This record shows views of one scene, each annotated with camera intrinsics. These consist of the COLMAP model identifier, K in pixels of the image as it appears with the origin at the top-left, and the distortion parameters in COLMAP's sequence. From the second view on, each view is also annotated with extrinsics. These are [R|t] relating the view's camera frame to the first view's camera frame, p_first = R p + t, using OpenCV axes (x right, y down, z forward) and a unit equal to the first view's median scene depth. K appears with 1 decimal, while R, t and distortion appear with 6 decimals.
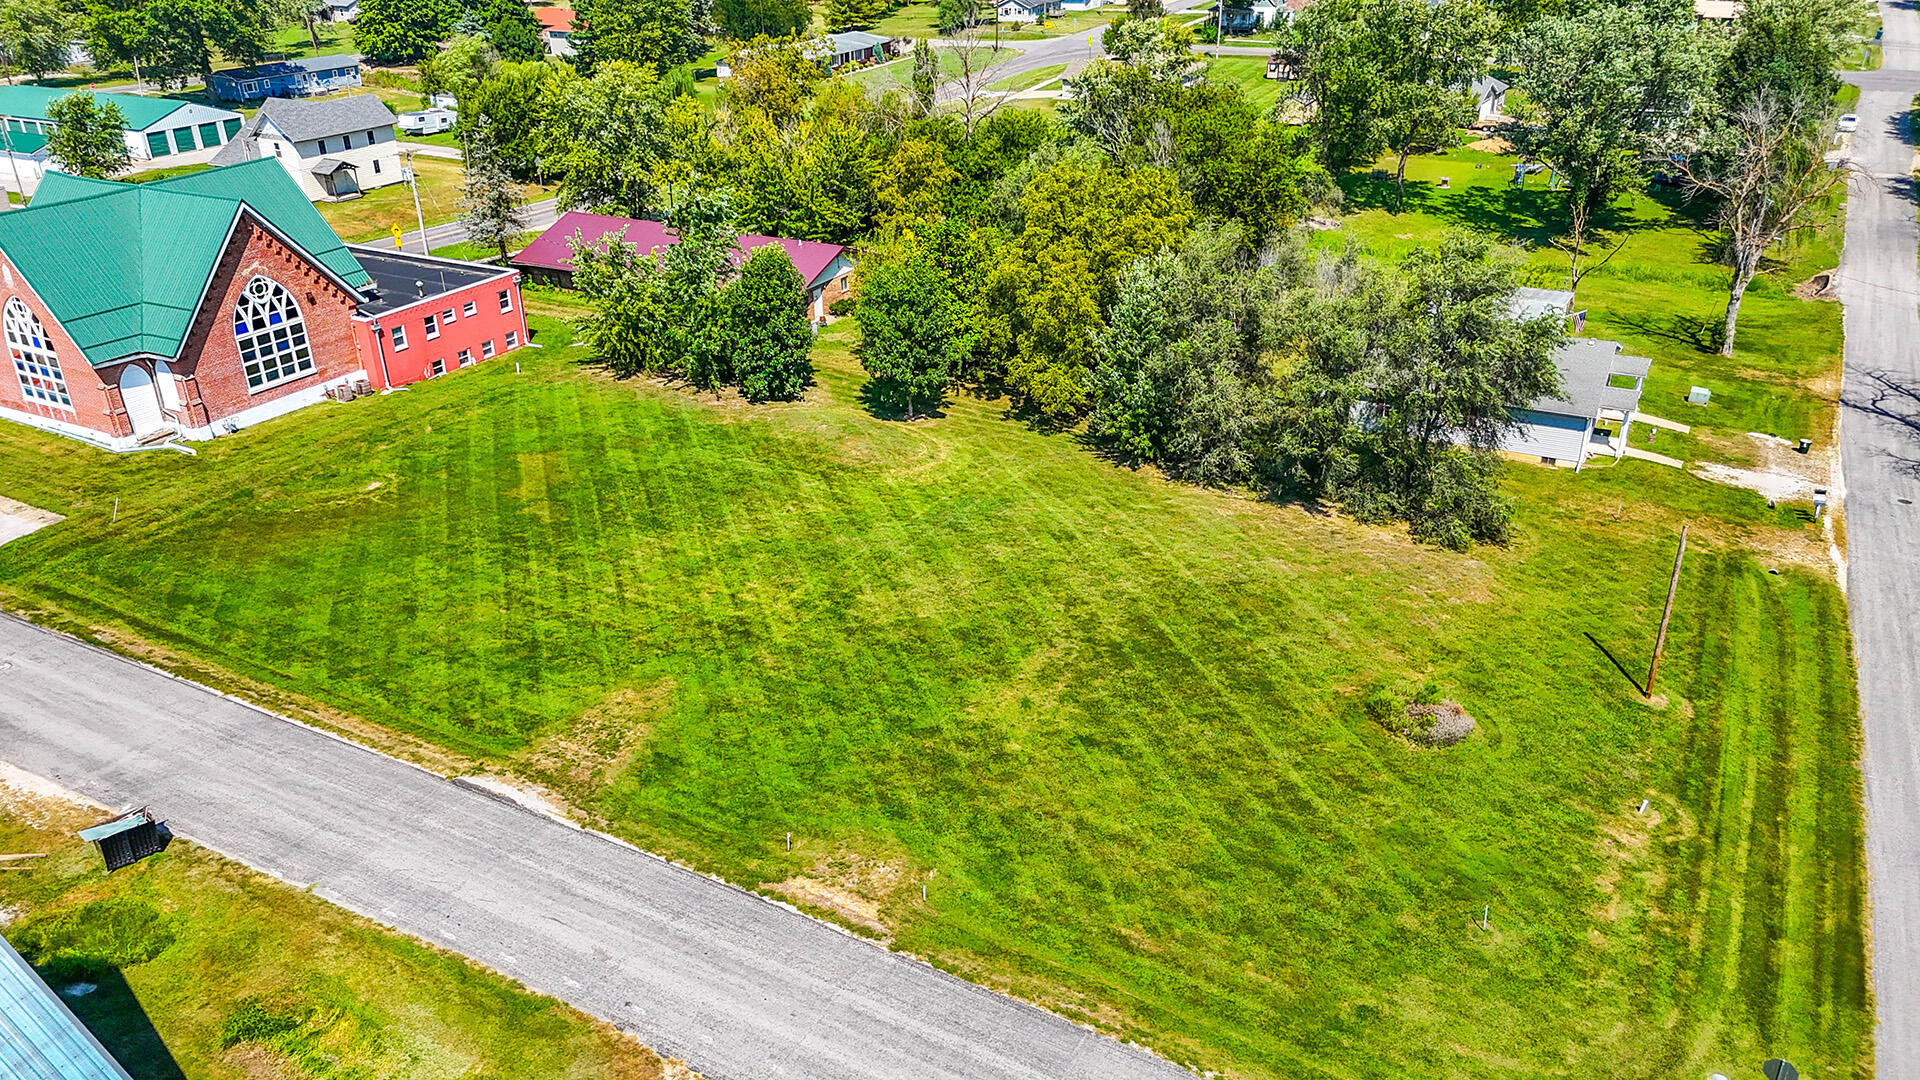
lens RADIAL K [[1416.7, 0, 958.3], [0, 1416.7, 547.7], [0, 0, 1]] dist [0.066183, -0.019483]
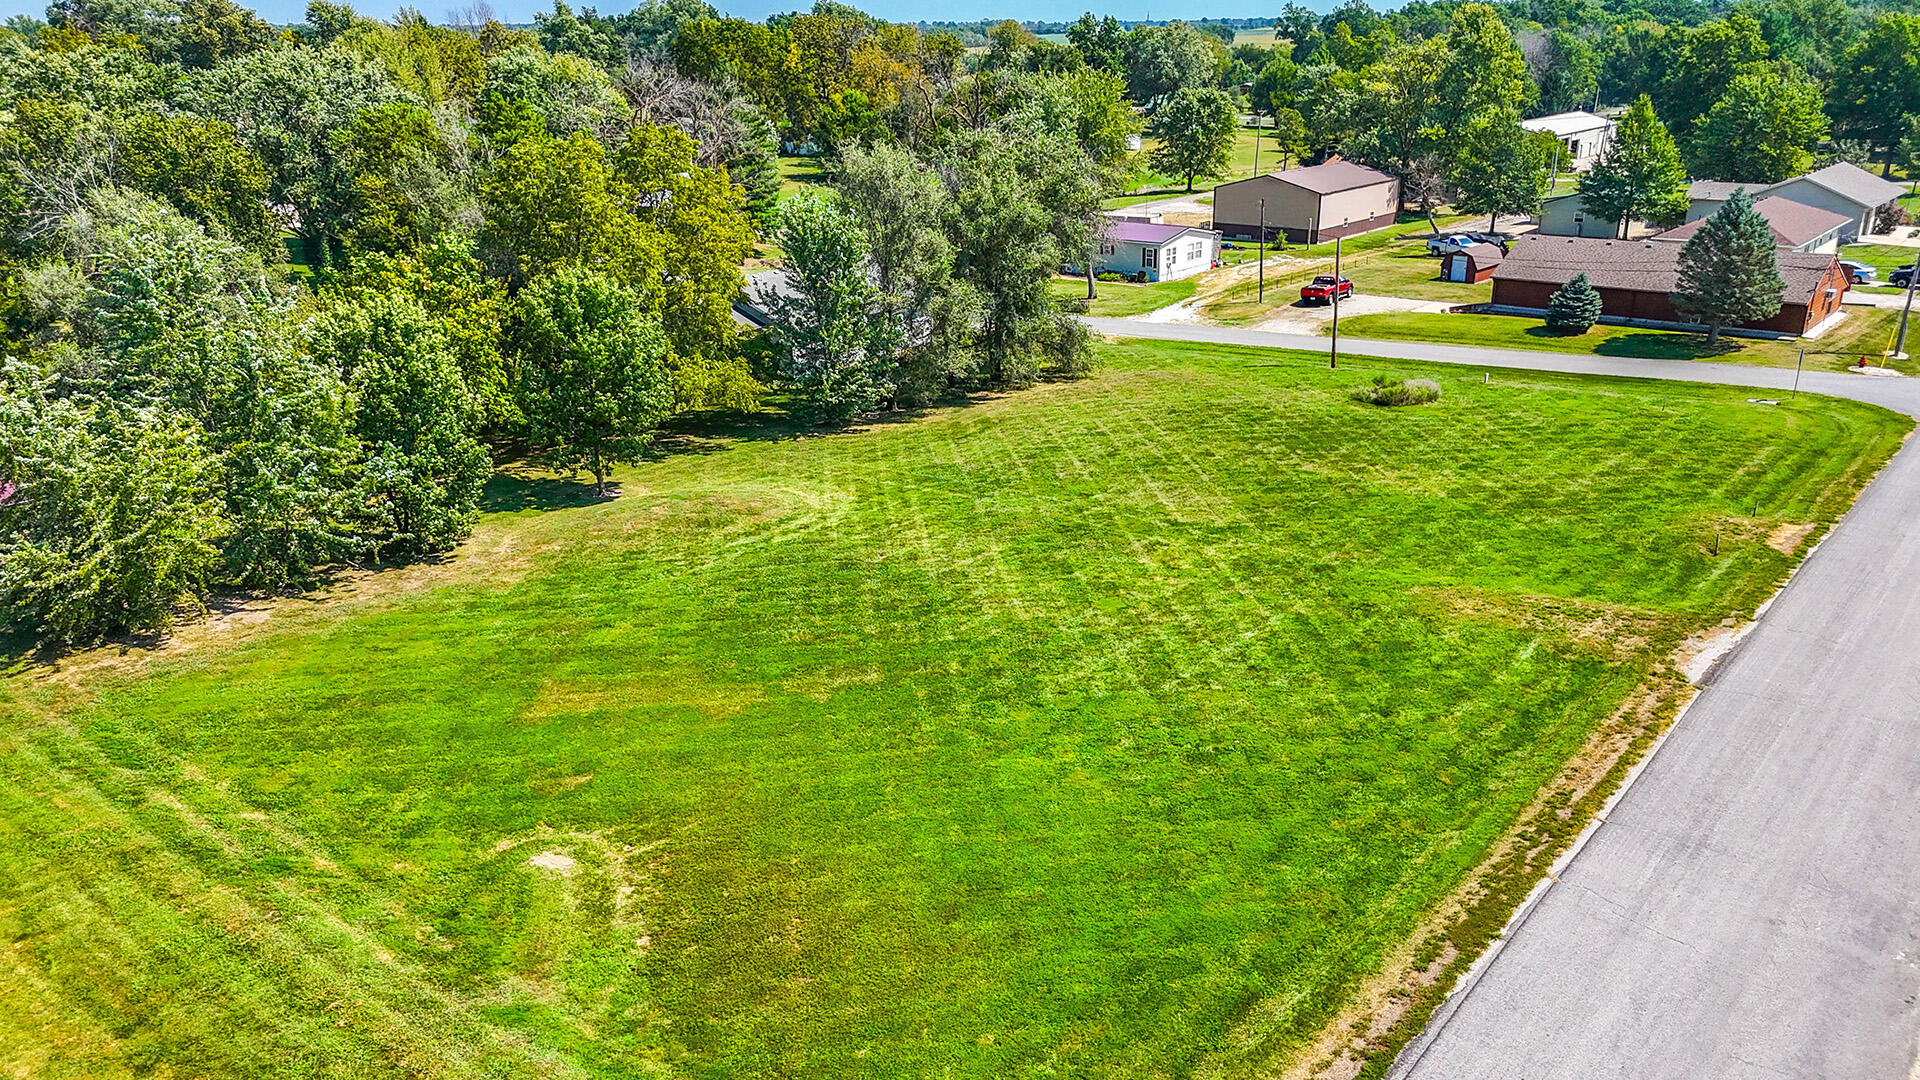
lens RADIAL K [[1416.7, 0, 967.8], [0, 1416.7, 530.5], [0, 0, 1]] dist [0.066183, -0.019483]
pose [[0.184089, -0.306451, 0.933916, -0.705027], [0.443214, 0.873955, 0.199412, -0.150044], [-0.877310, 0.377215, 0.296709, 0.682797]]
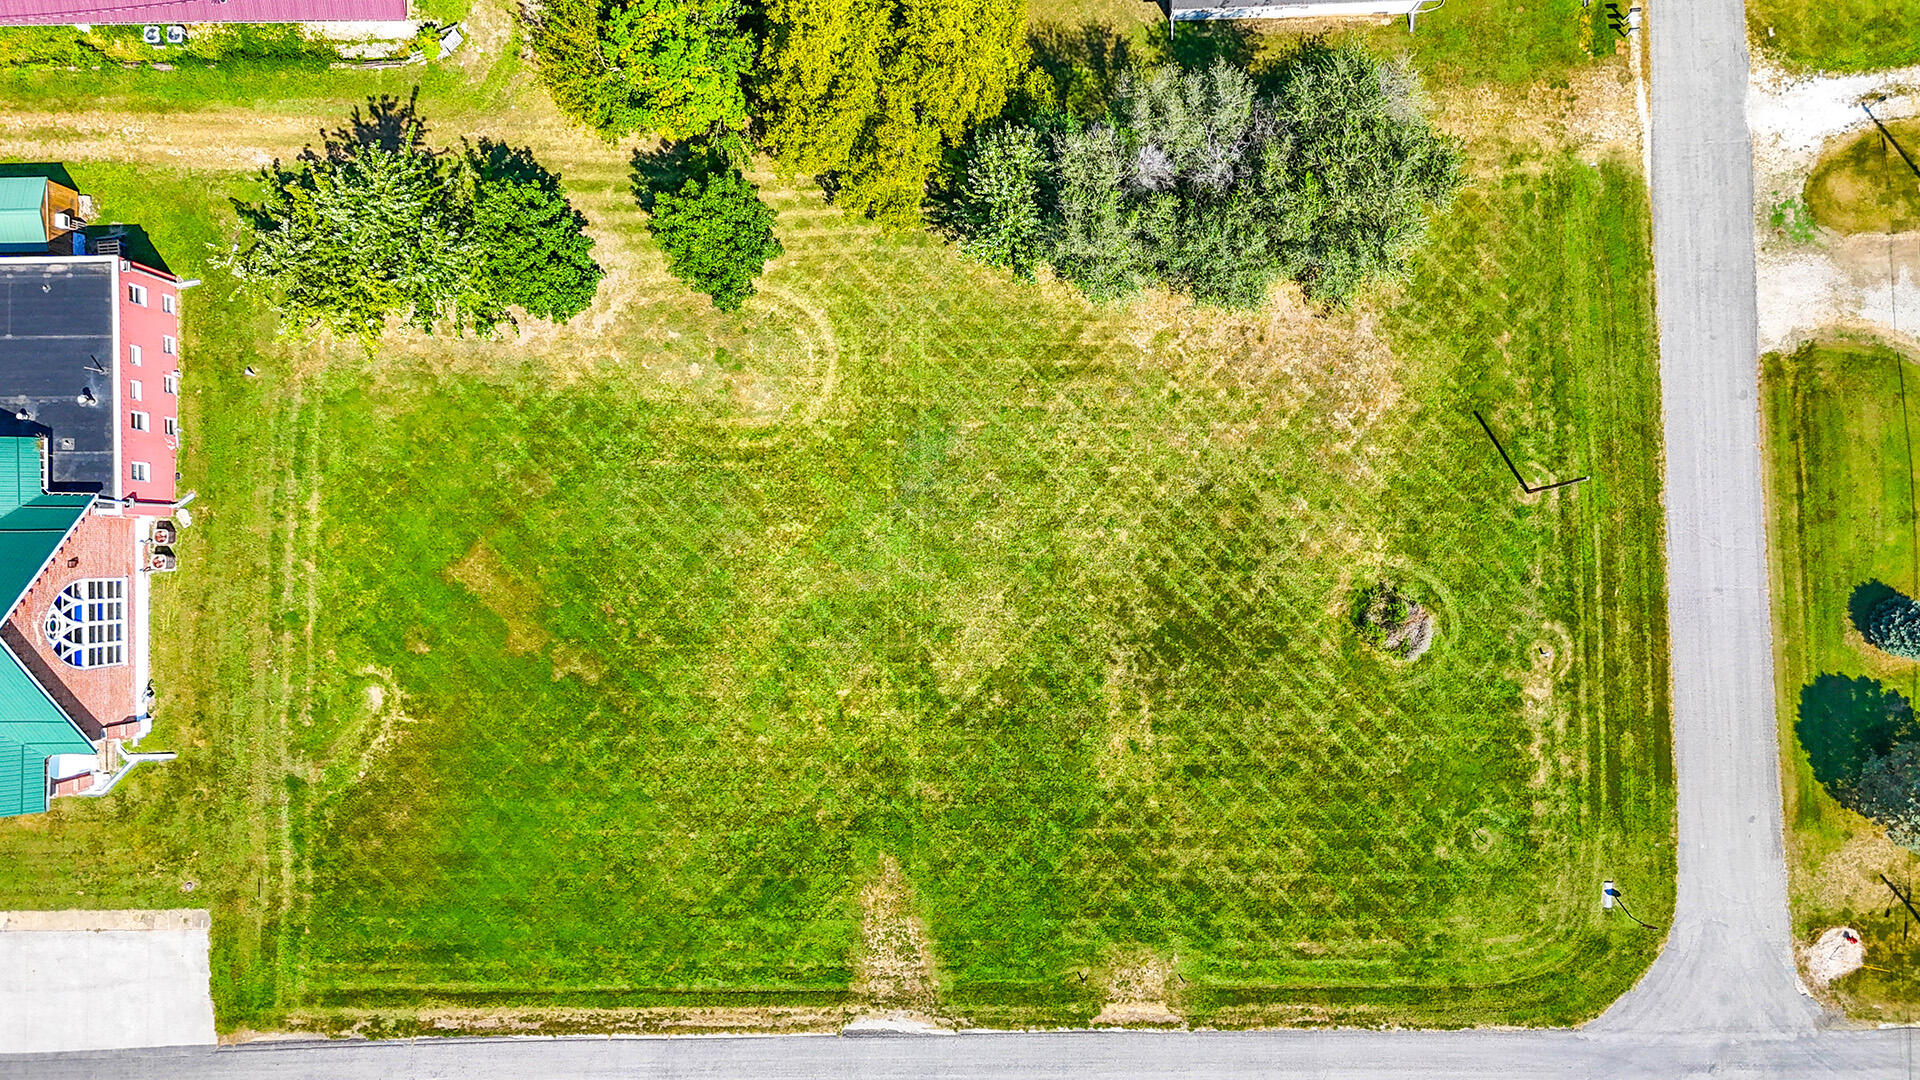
lens RADIAL K [[1416.7, 0, 960.4], [0, 1416.7, 555.2], [0, 0, 1]] dist [0.066183, -0.019483]
pose [[0.871945, -0.489587, 0.004076, -0.007782], [0.219887, 0.399027, 0.890184, -0.827931], [-0.437448, -0.775295, 0.455583, 0.414828]]
